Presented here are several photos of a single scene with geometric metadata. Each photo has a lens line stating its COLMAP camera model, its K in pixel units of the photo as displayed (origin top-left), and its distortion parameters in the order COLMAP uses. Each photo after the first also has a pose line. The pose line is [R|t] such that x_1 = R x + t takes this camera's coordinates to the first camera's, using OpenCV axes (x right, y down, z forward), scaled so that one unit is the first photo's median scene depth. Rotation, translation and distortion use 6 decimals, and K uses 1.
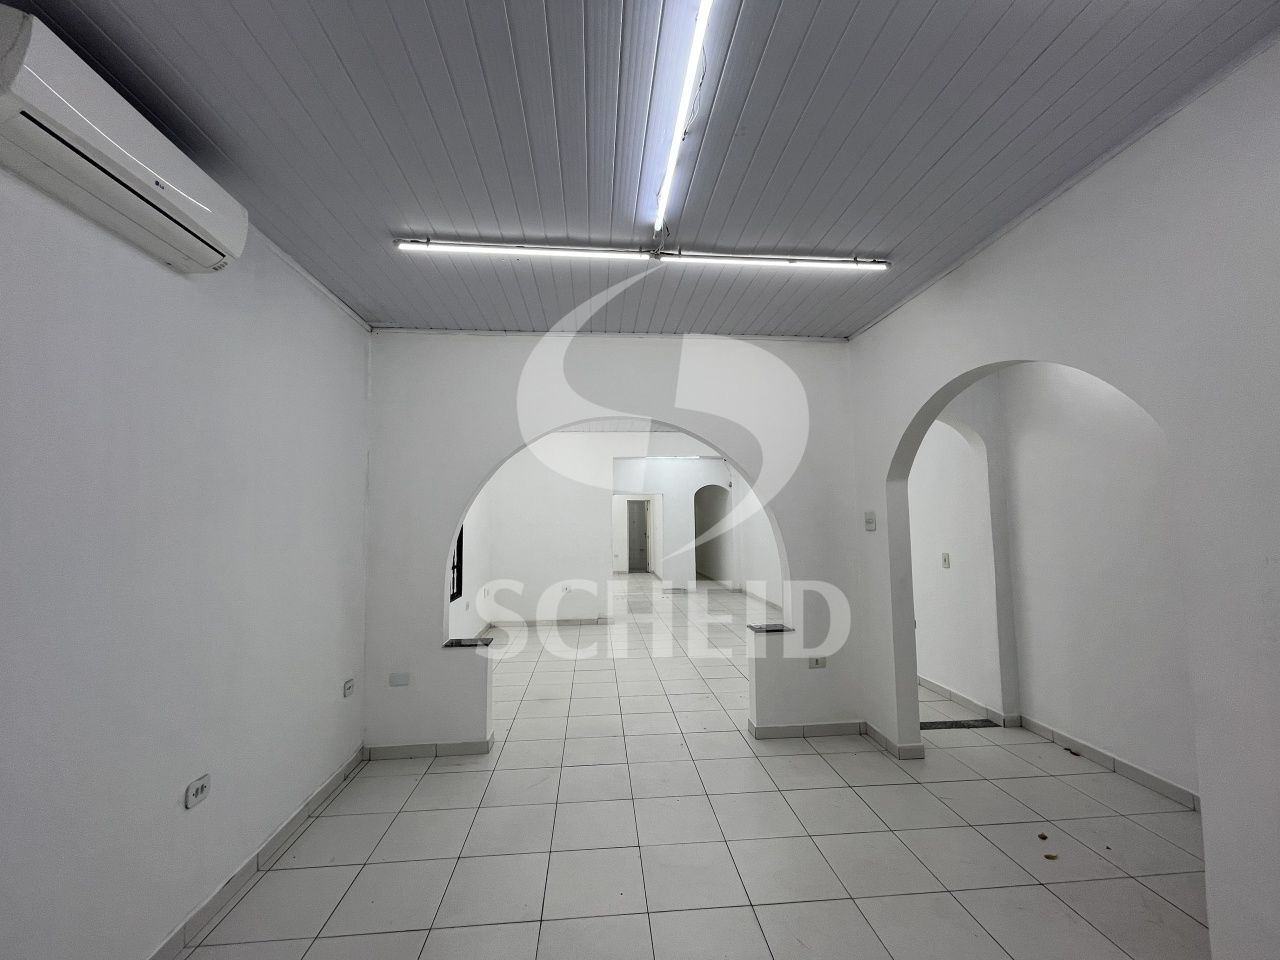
lens RADIAL K [[516.6, 0, 637.0], [0, 516.6, 480.6], [0, 0, 1]] dist [-0.000409, 0.000068]
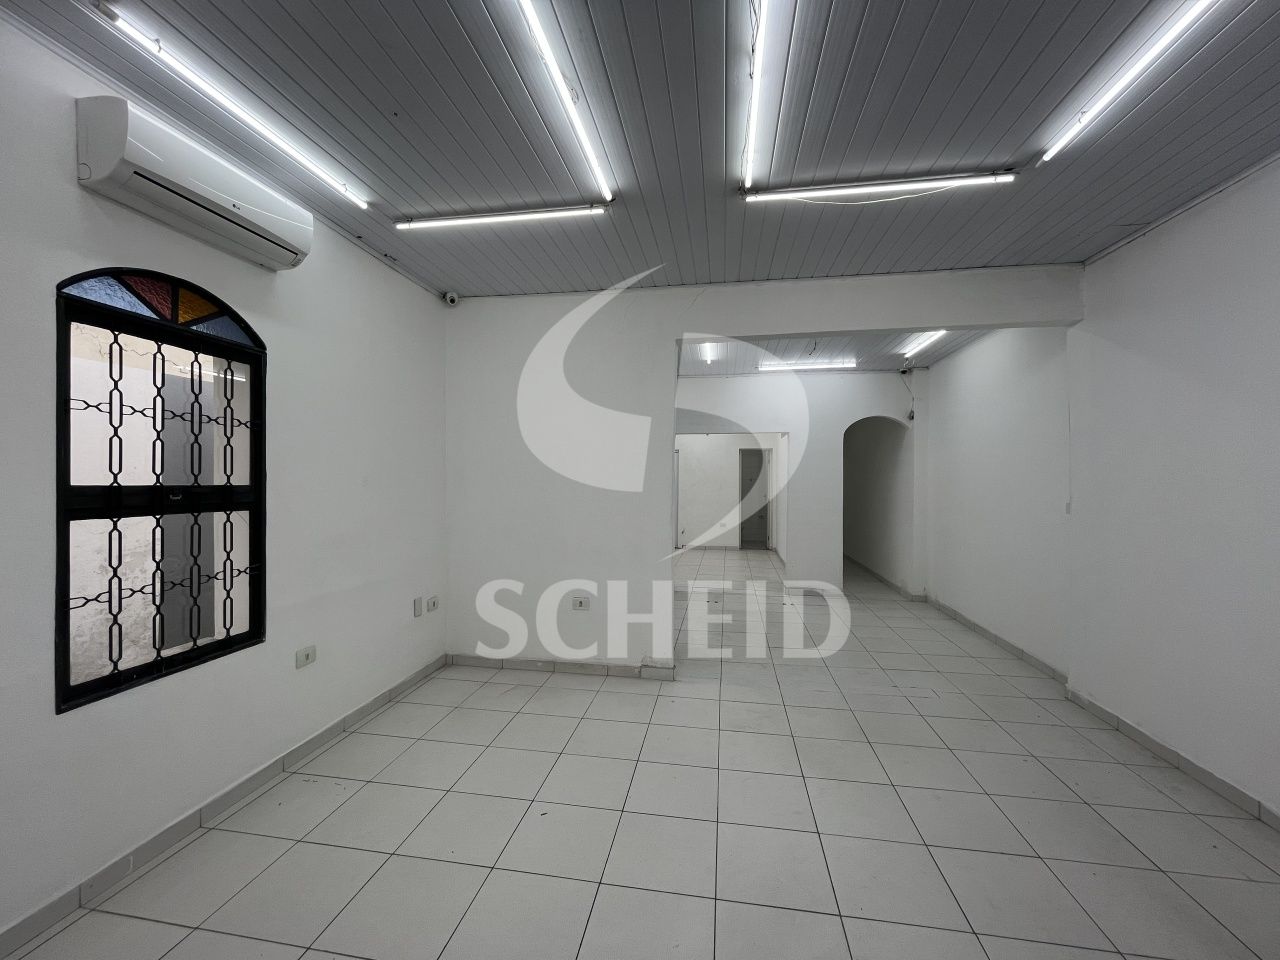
lens RADIAL K [[516.6, 0, 637.0], [0, 516.6, 480.6], [0, 0, 1]] dist [-0.000409, 0.000068]
pose [[0.969005, 0.015612, -0.246548, 0.082102], [0.004034, 0.996868, 0.078979, 0.096884], [0.247009, -0.077525, 0.965907, 1.067889]]
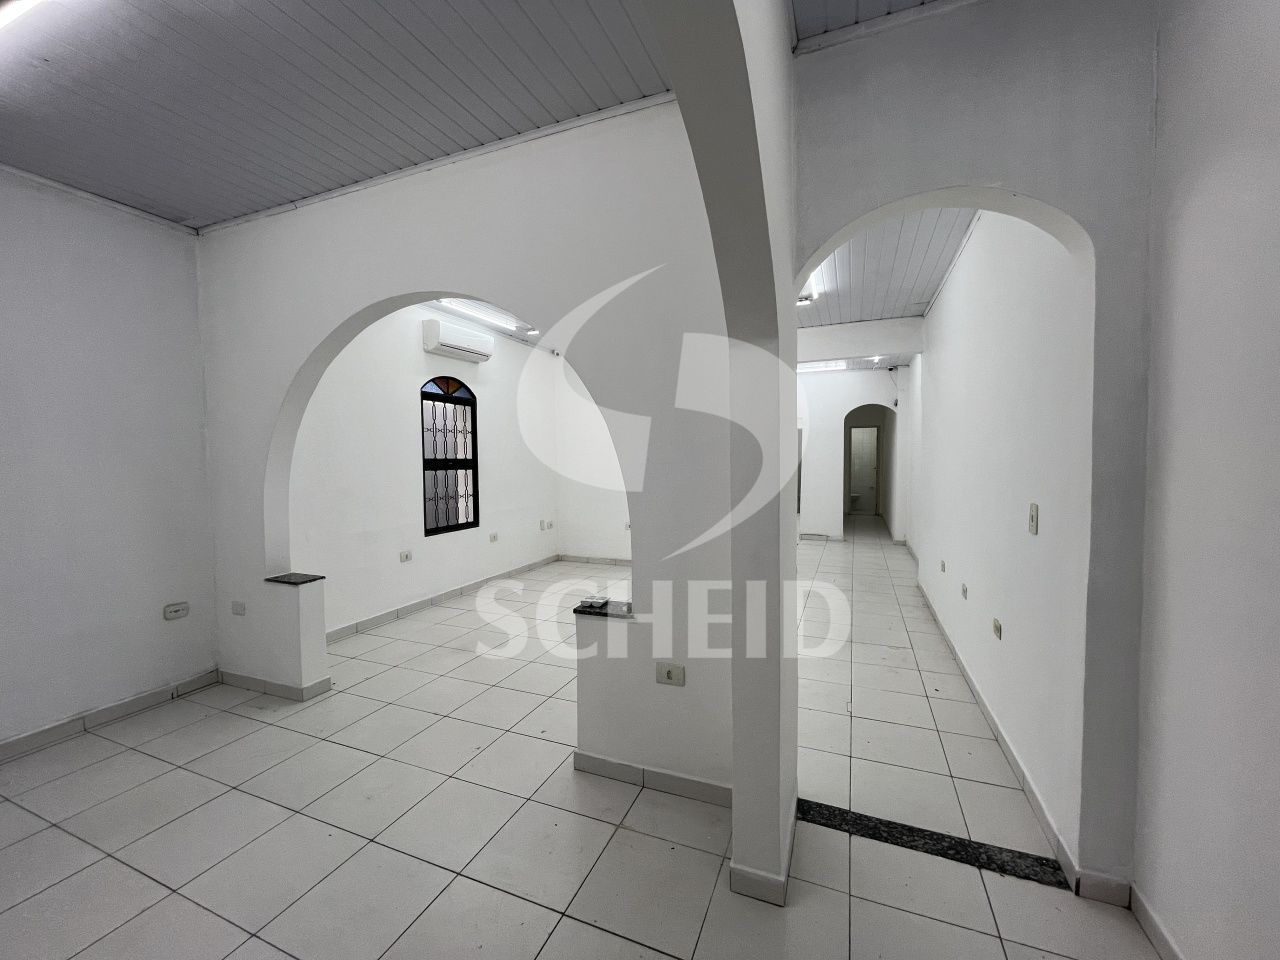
lens RADIAL K [[516.6, 0, 637.0], [0, 516.6, 480.6], [0, 0, 1]] dist [-0.000409, 0.000068]
pose [[0.888417, 0.023097, -0.458456, 0.561111], [0.033959, 0.992690, 0.115819, 0.058114], [0.457779, -0.118465, 0.881138, 0.469713]]
